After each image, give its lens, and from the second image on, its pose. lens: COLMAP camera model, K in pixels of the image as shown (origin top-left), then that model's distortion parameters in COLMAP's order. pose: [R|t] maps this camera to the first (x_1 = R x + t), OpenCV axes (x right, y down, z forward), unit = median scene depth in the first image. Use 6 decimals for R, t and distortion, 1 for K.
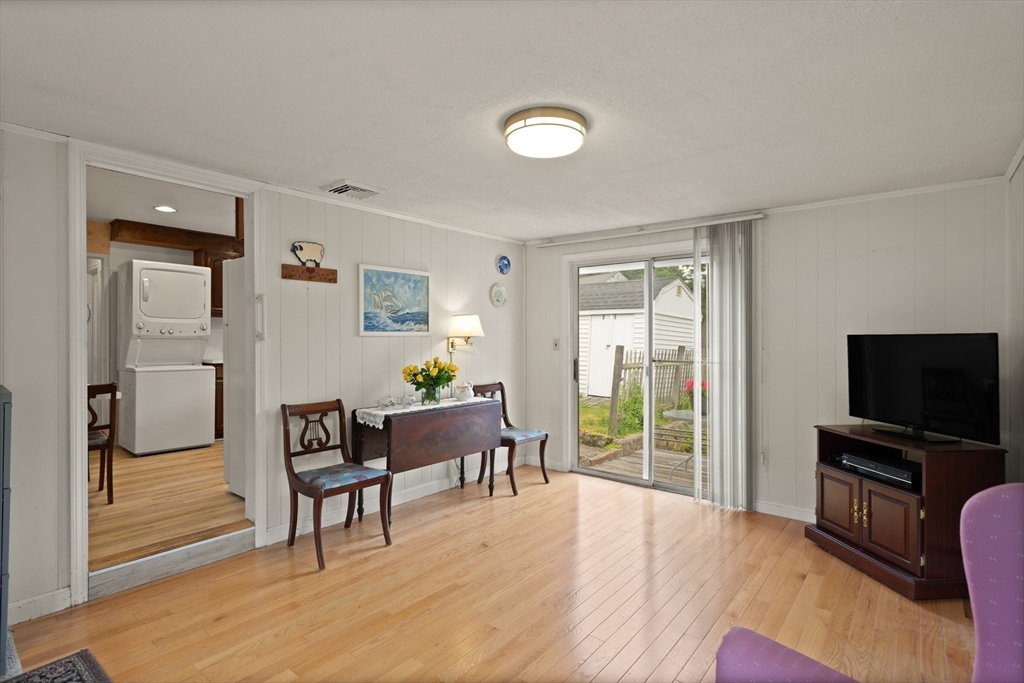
lens RADIAL K [[492.0, 0, 516.0], [0, 492.0, 339.5], [0, 0, 1]] dist [-0.001079, 0.000030]
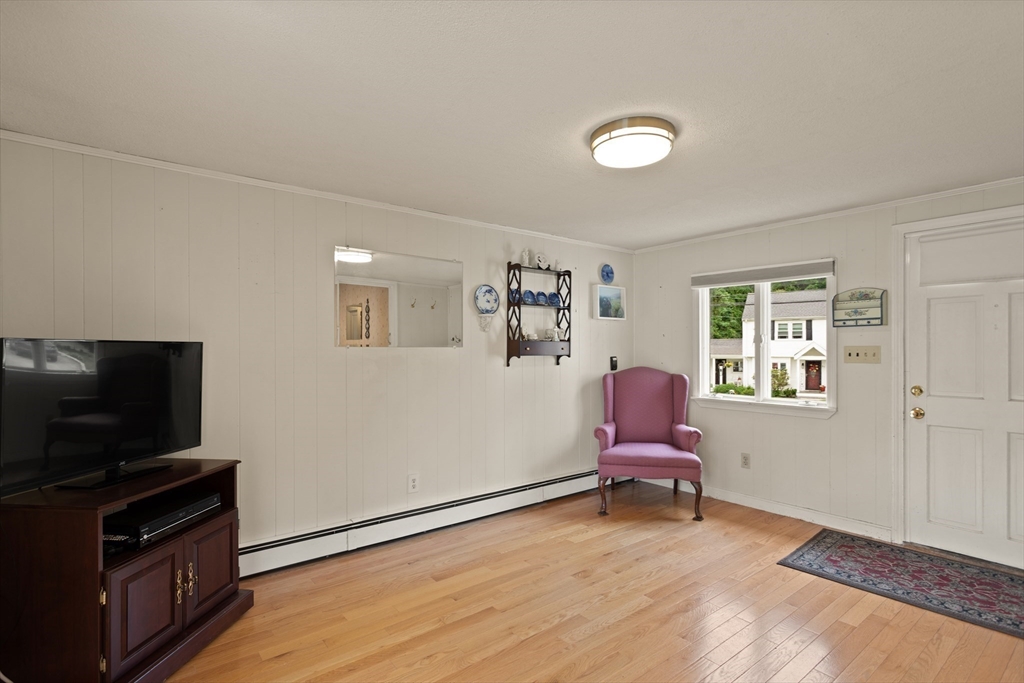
lens RADIAL K [[492.0, 0, 515.1], [0, 492.0, 348.0], [0, 0, 1]] dist [-0.001079, 0.000030]
pose [[-0.974256, -0.002232, 0.225432, 0.037559], [-0.002091, 0.999997, 0.000864, -0.001924], [-0.225433, 0.000370, -0.974259, 1.184924]]
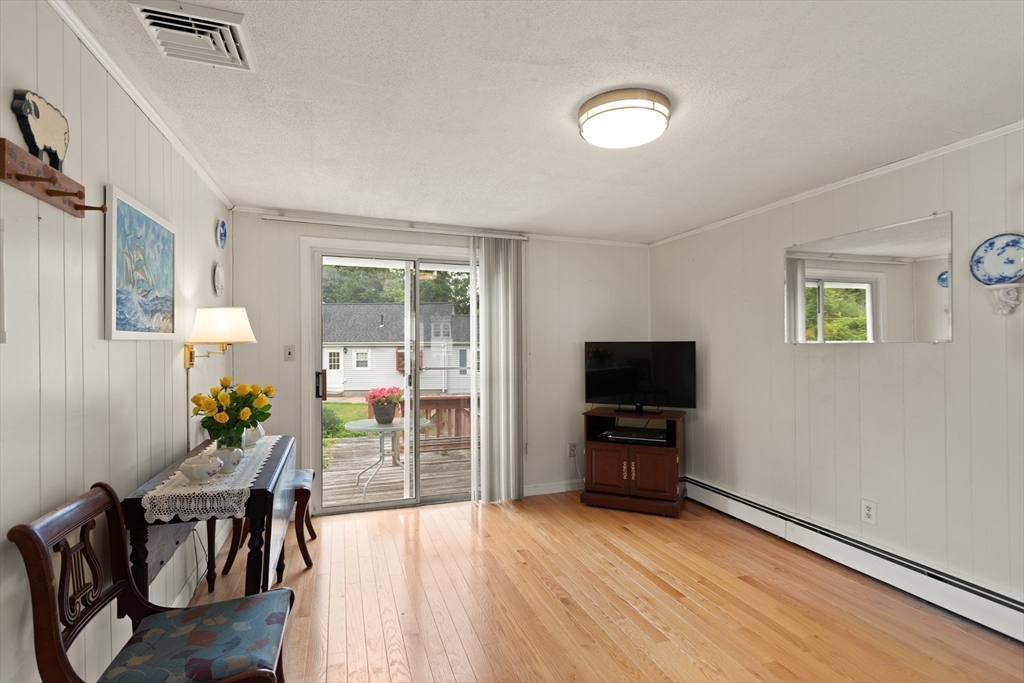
lens RADIAL K [[492.0, 0, 509.5], [0, 492.0, 342.6], [0, 0, 1]] dist [-0.001079, 0.000030]
pose [[0.528052, 0.002731, 0.849208, -0.480795], [0.003444, 0.999980, -0.005357, -0.000897], [-0.849205, 0.005753, 0.528031, 0.407281]]
